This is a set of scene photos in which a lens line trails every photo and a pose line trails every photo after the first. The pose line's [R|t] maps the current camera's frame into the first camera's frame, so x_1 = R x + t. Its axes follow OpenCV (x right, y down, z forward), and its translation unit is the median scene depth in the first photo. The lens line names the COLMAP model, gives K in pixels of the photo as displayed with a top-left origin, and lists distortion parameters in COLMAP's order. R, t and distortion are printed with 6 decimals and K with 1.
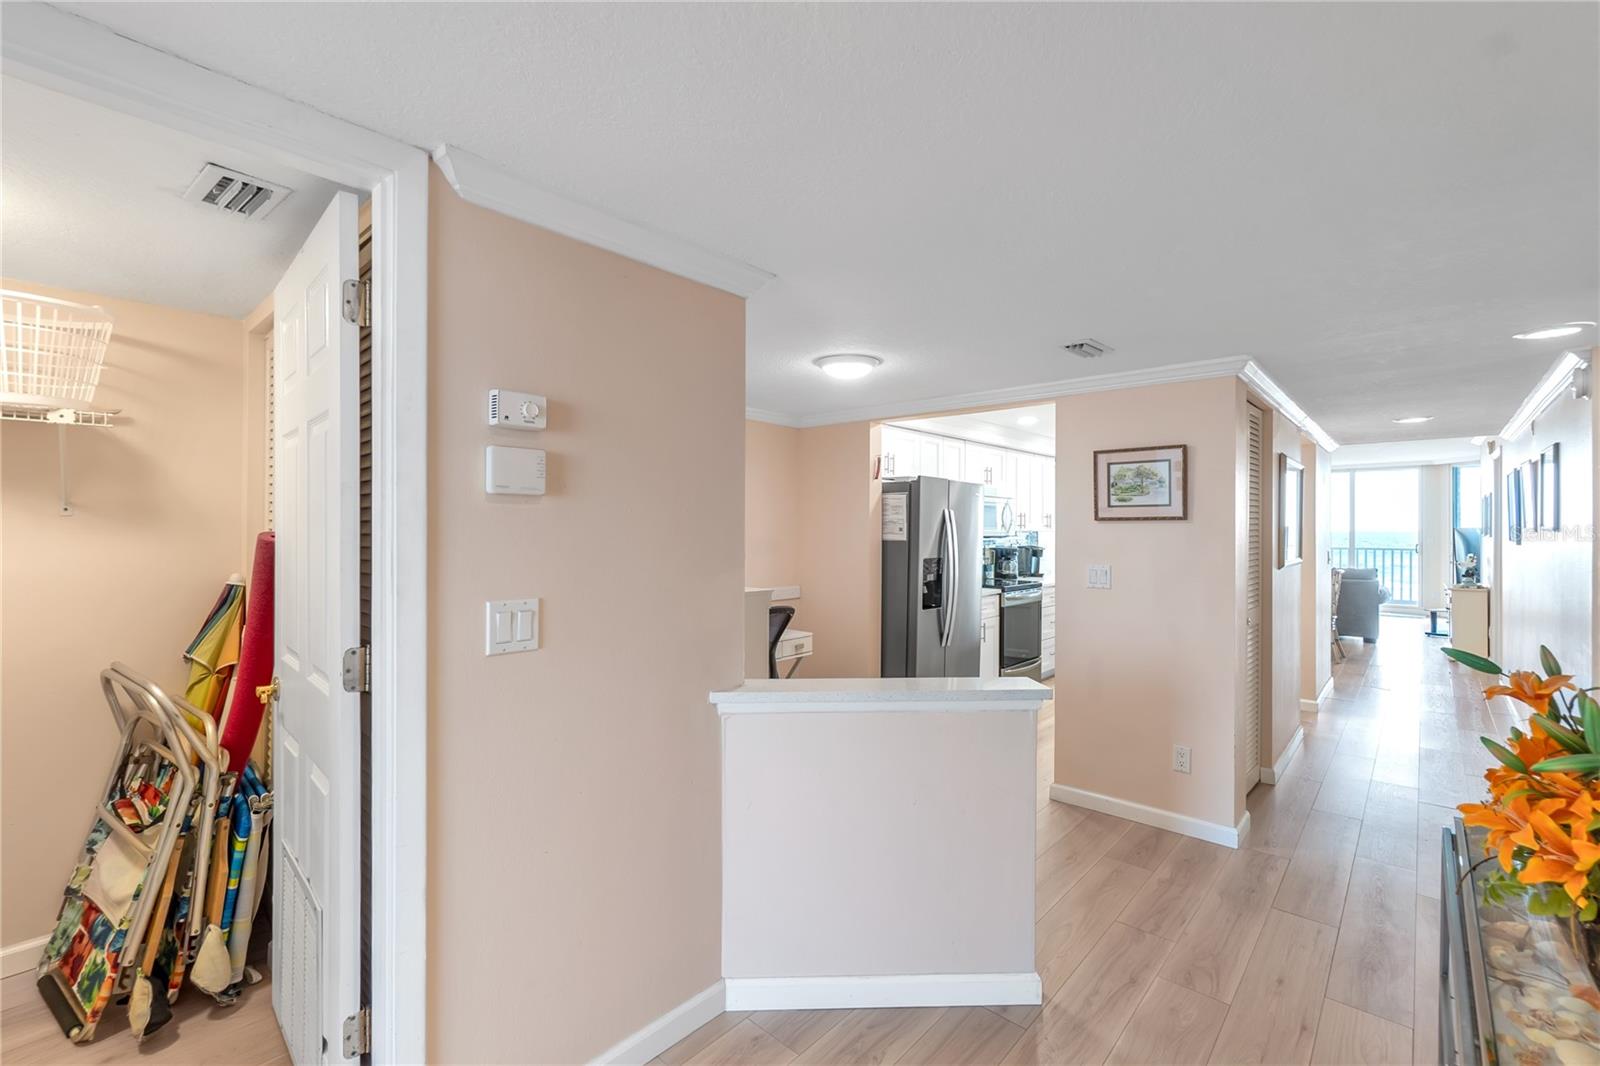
lens RADIAL K [[715.4, 0, 806.6], [0, 715.4, 530.6], [0, 0, 1]] dist [-0.011696, 0.001605]
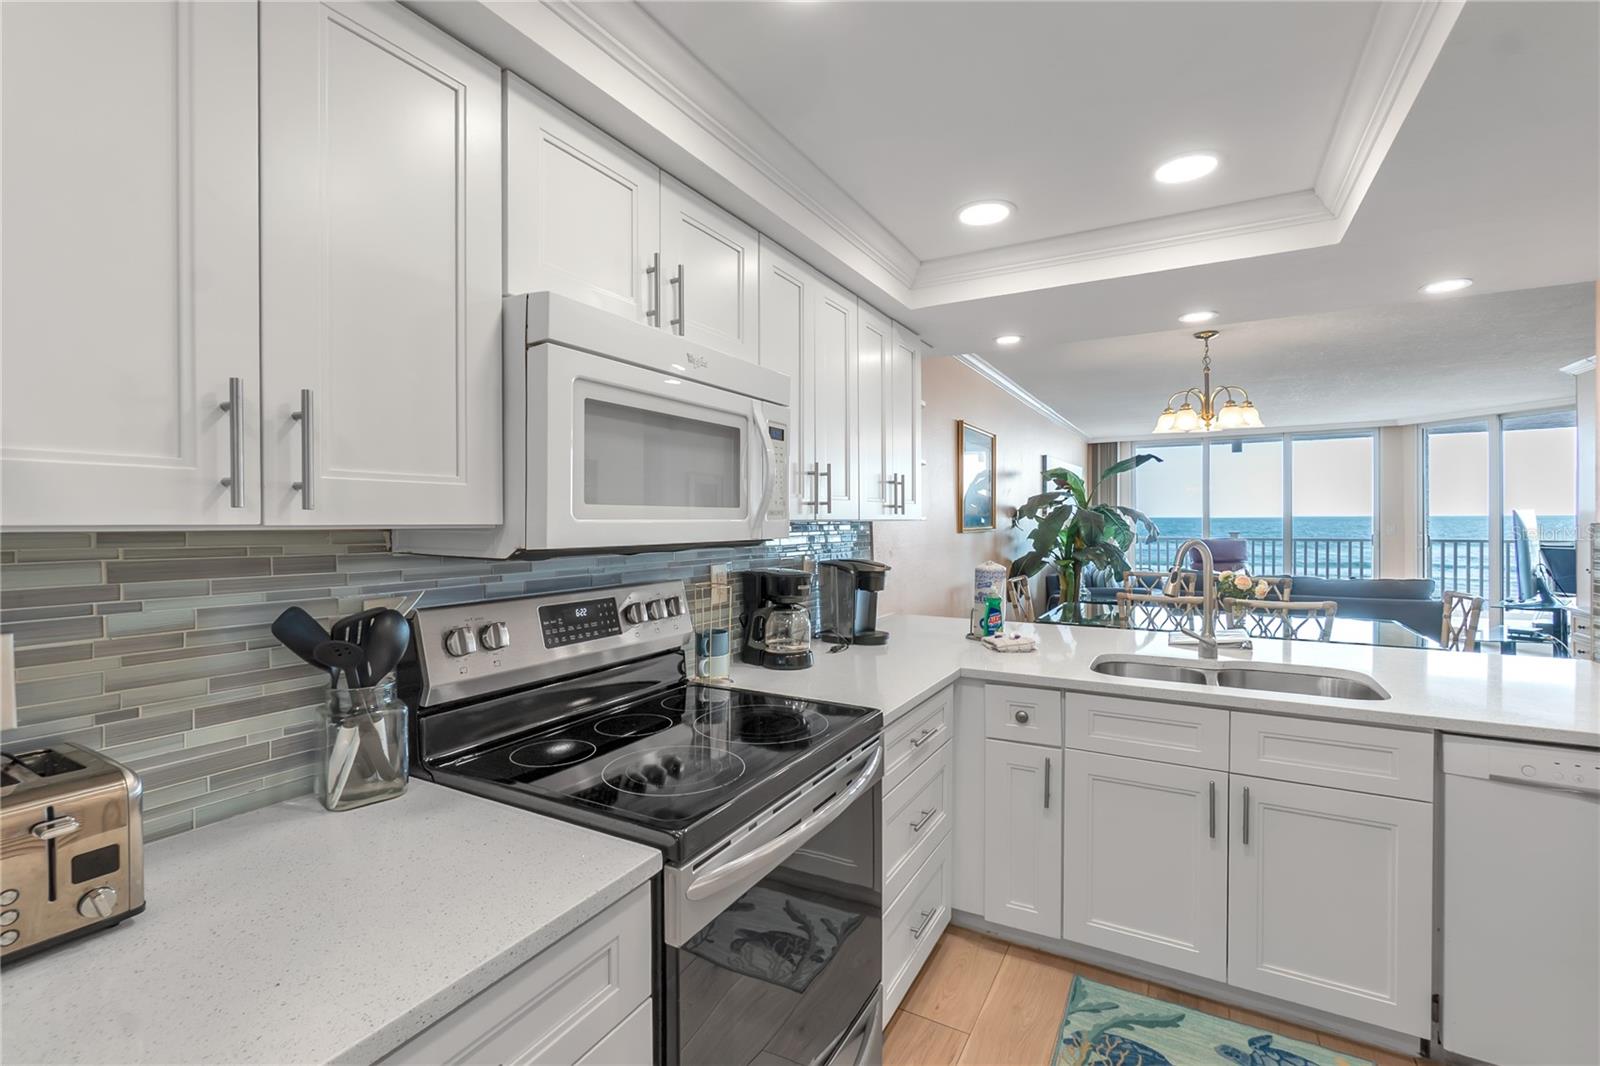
lens RADIAL K [[715.4, 0, 798.6], [0, 715.4, 528.3], [0, 0, 1]] dist [-0.011696, 0.001605]
pose [[0.980173, -0.011495, 0.197808, 0.212008], [0.009303, 0.999885, 0.012008, -0.000426], [-0.197923, -0.009930, 0.980167, 0.638688]]
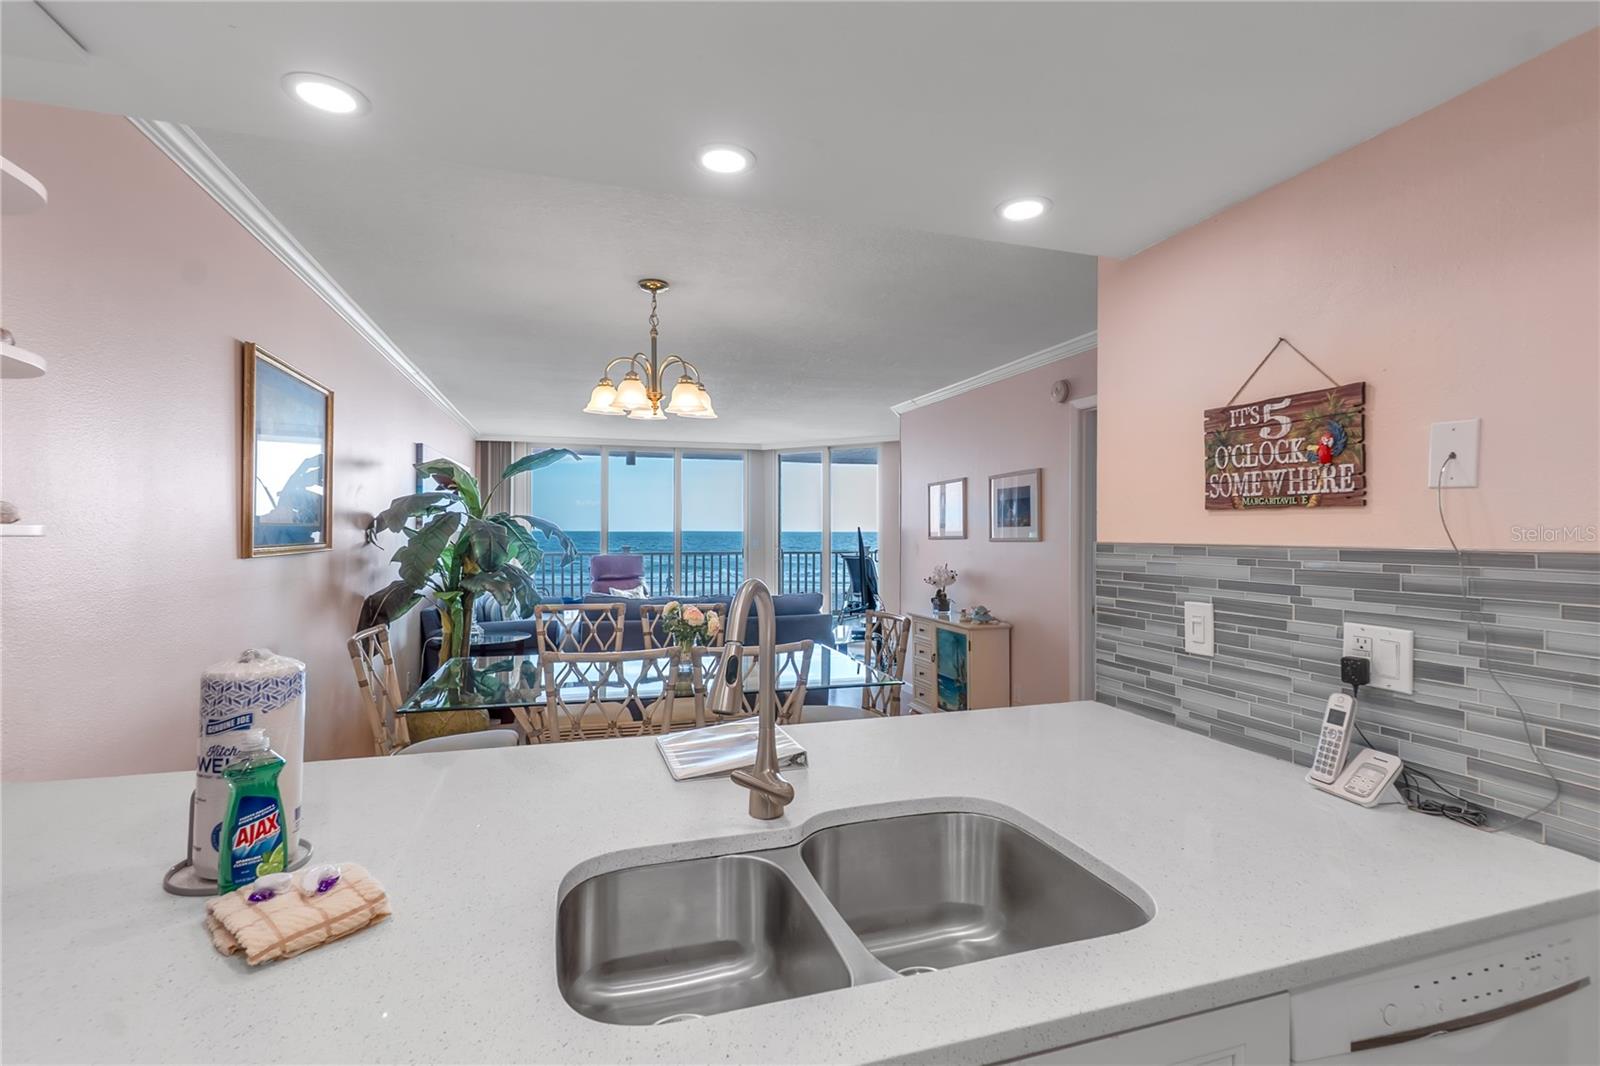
lens RADIAL K [[715.4, 0, 796.2], [0, 715.4, 529.3], [0, 0, 1]] dist [-0.011696, 0.001605]
pose [[0.526170, 0.000895, 0.850379, 0.324900], [-0.000139, 1.000000, -0.000966, -0.000337], [-0.850379, 0.000390, 0.526170, 0.829778]]
